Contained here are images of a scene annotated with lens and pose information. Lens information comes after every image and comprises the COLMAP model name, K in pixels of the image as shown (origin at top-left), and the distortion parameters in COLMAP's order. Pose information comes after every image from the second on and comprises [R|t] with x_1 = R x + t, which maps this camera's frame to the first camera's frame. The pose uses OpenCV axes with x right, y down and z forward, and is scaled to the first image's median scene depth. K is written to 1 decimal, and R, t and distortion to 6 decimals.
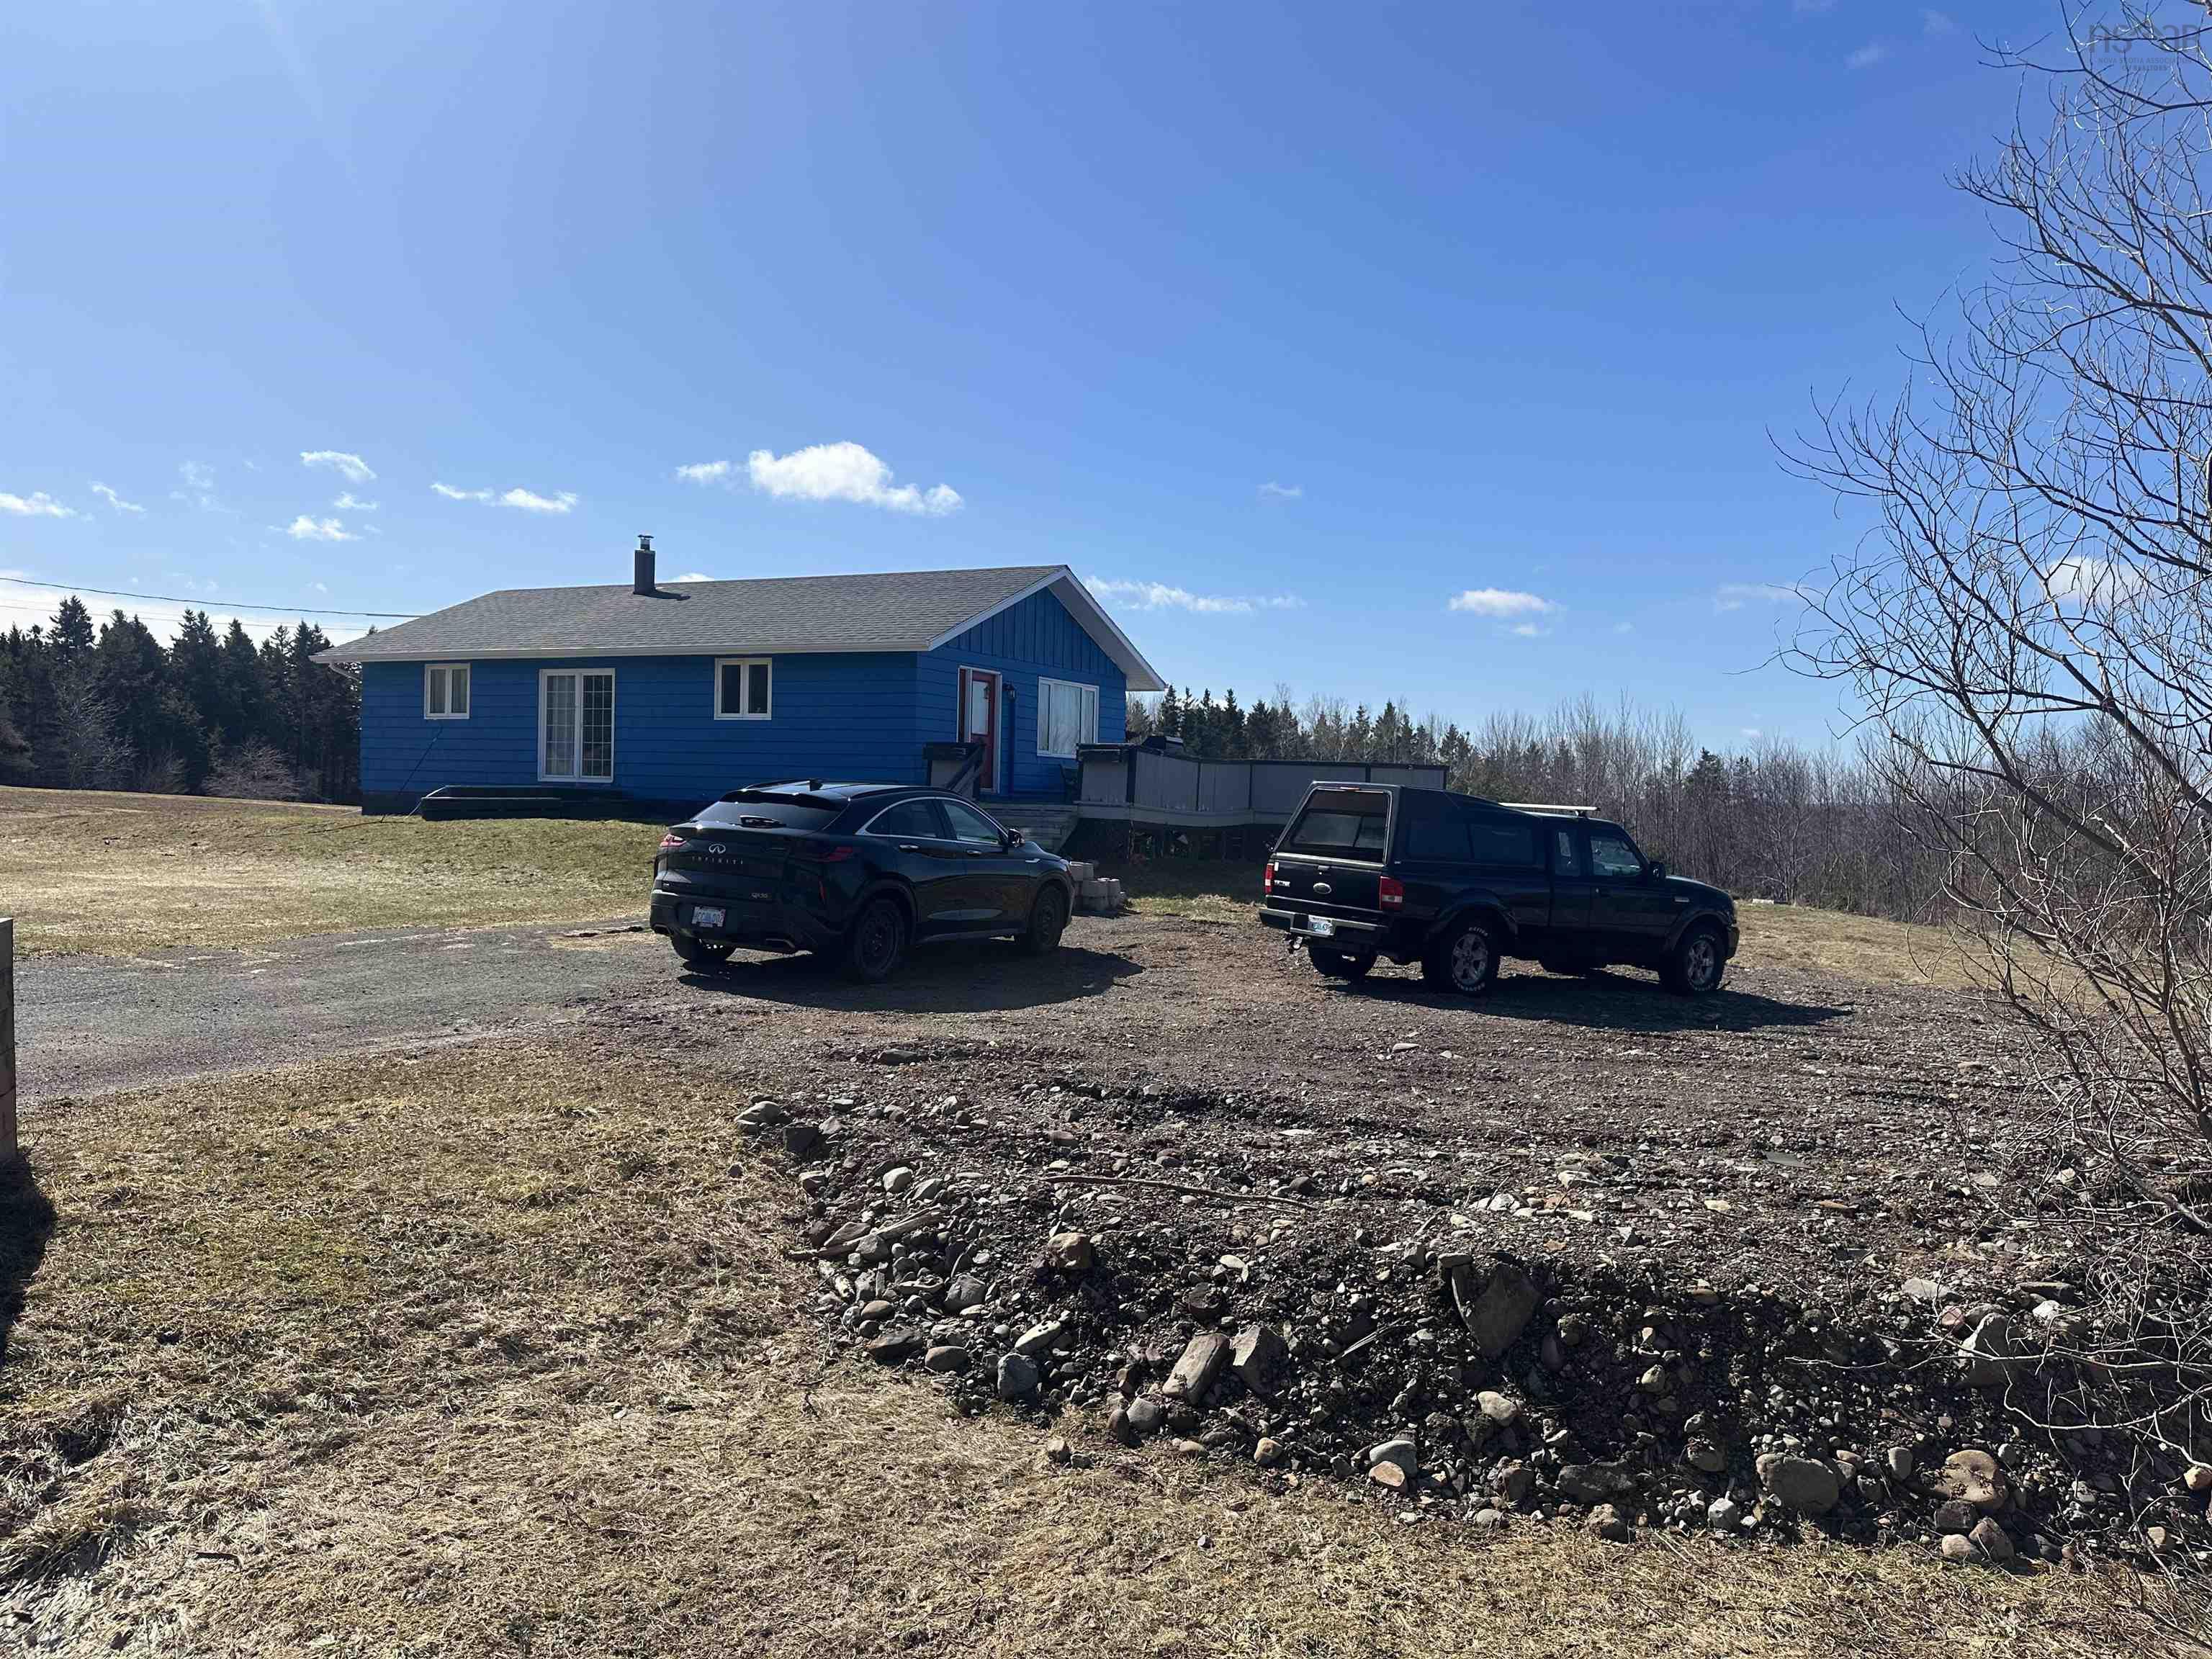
lens RADIAL K [[1533.5, 0, 1106.0], [0, 1533.5, 829.5], [0, 0, 1]] dist [0.178870, -0.299308]
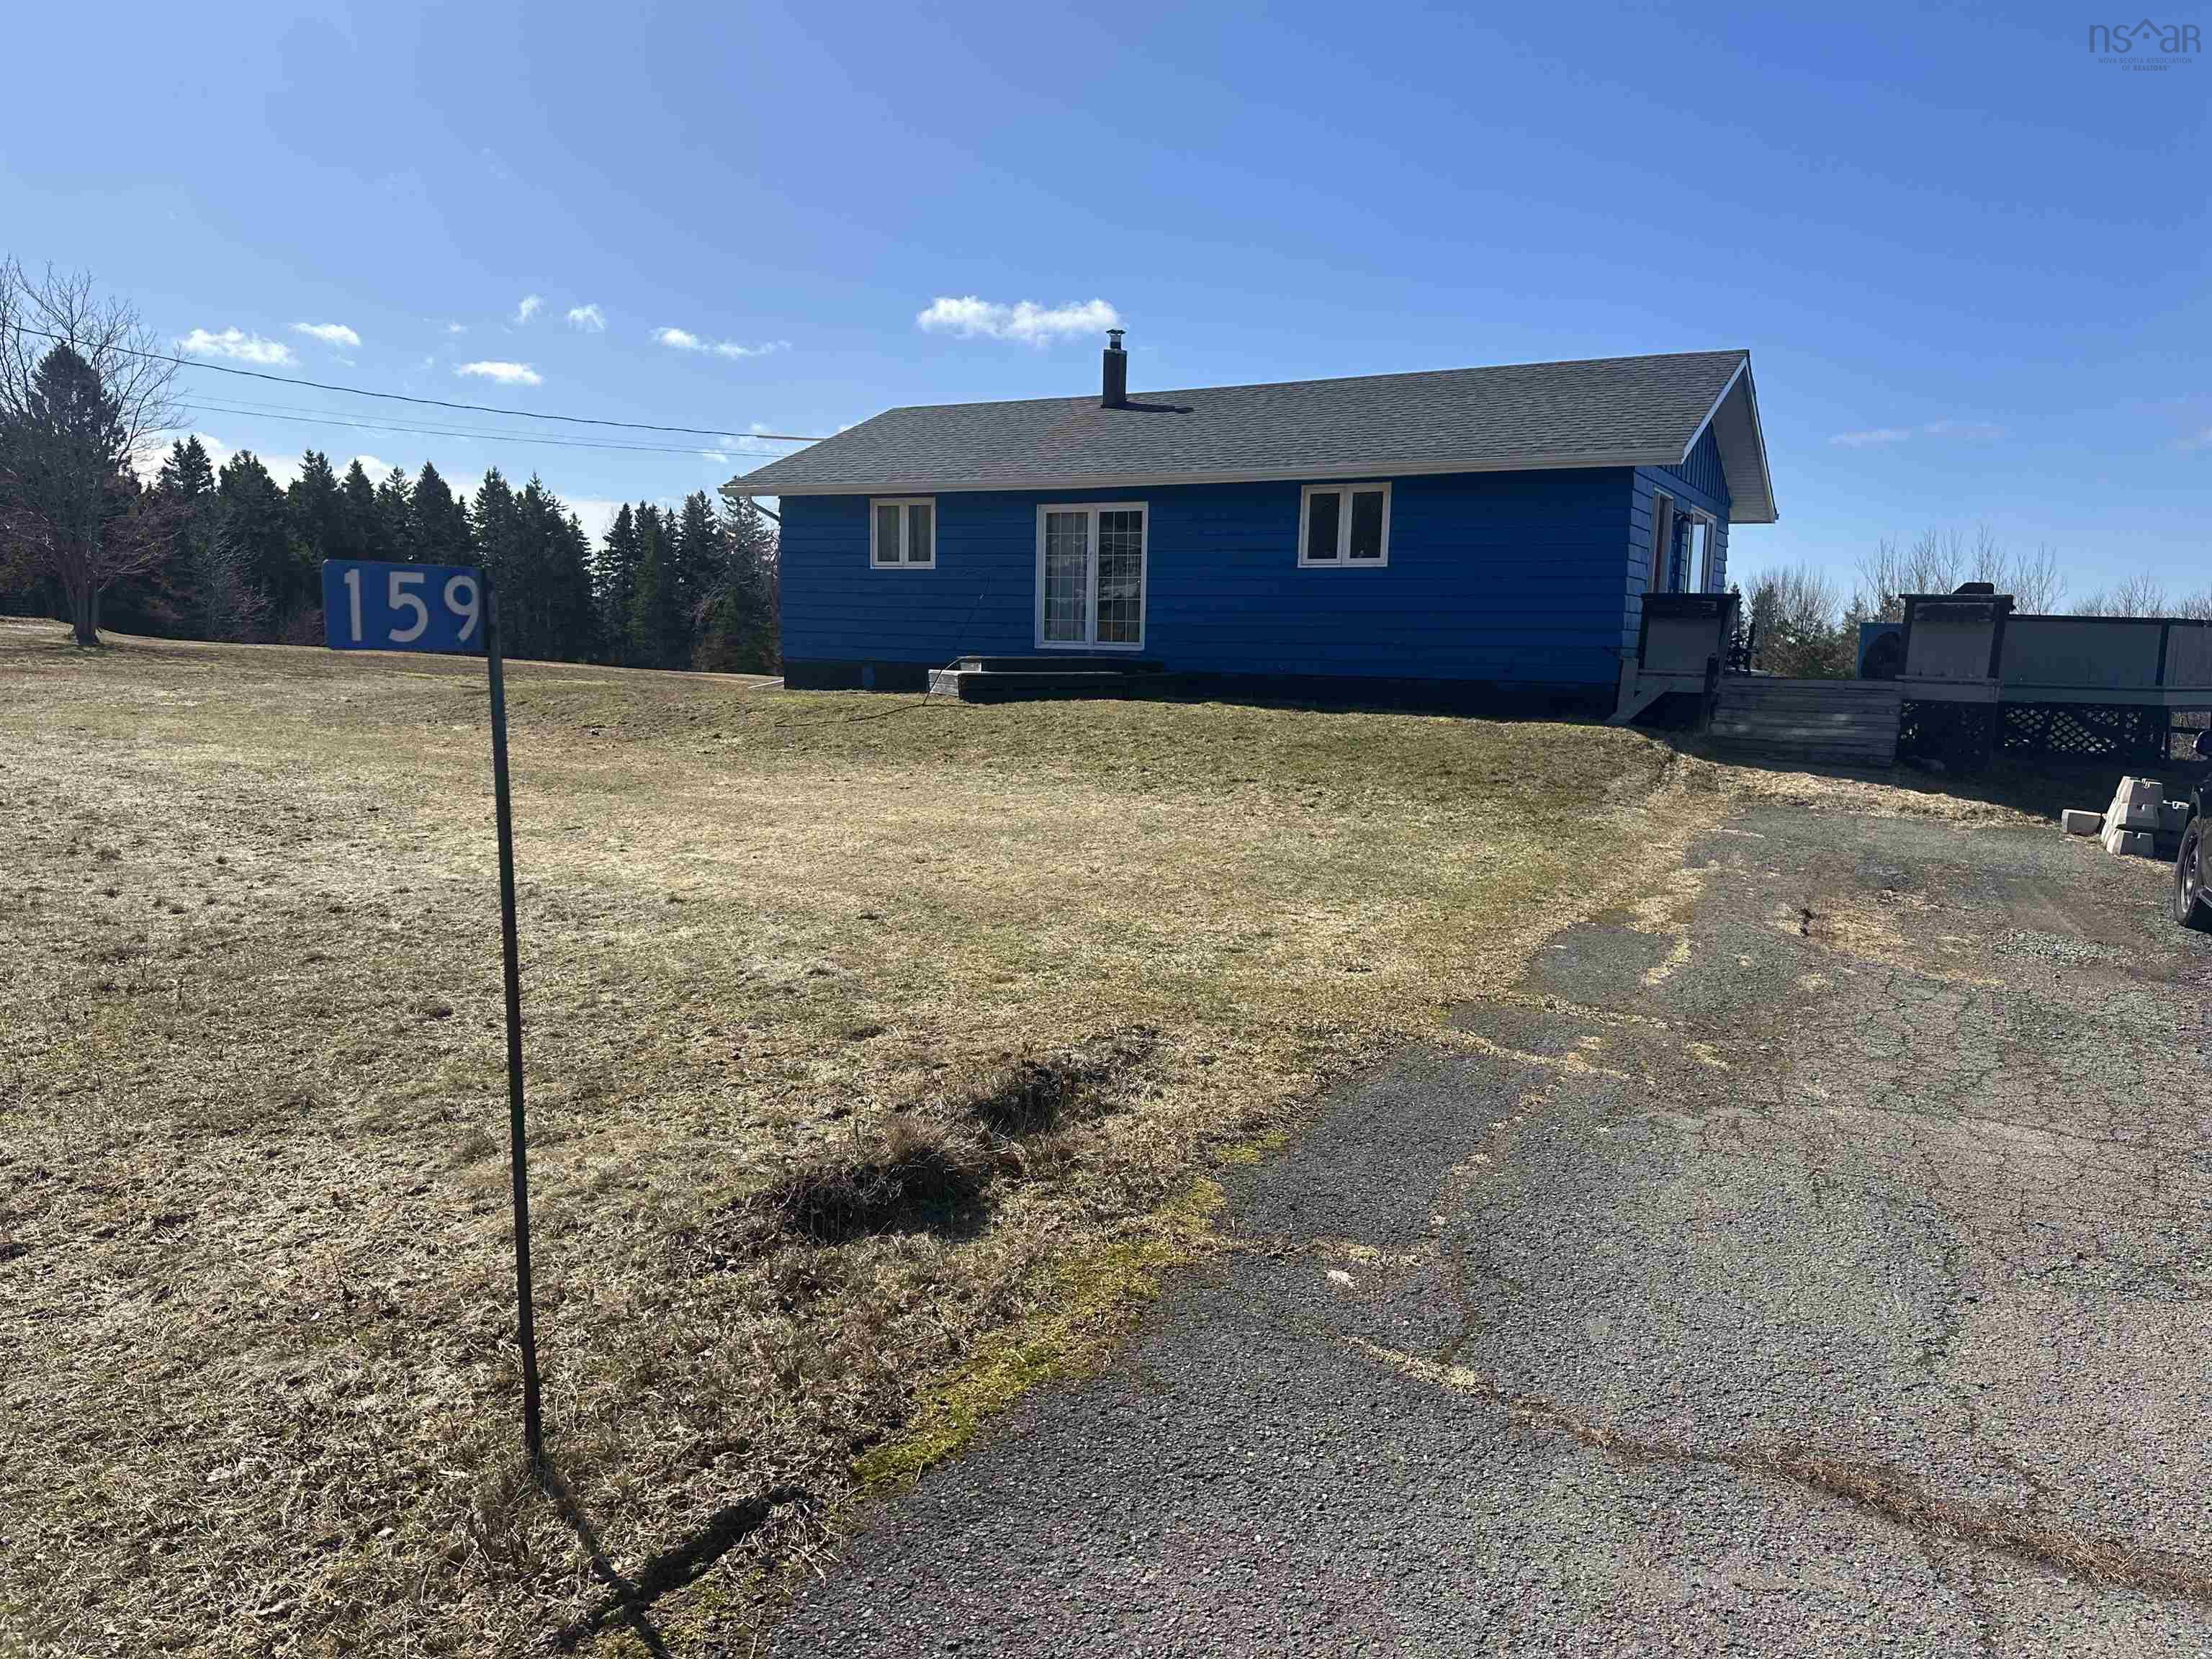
lens RADIAL K [[1533.5, 0, 1106.0], [0, 1533.5, 829.5], [0, 0, 1]] dist [0.178870, -0.299308]
pose [[0.999374, 0.002254, -0.035315, -0.299036], [0.001201, 0.995233, 0.097514, -0.015399], [0.035367, -0.097495, 0.994607, 0.209826]]
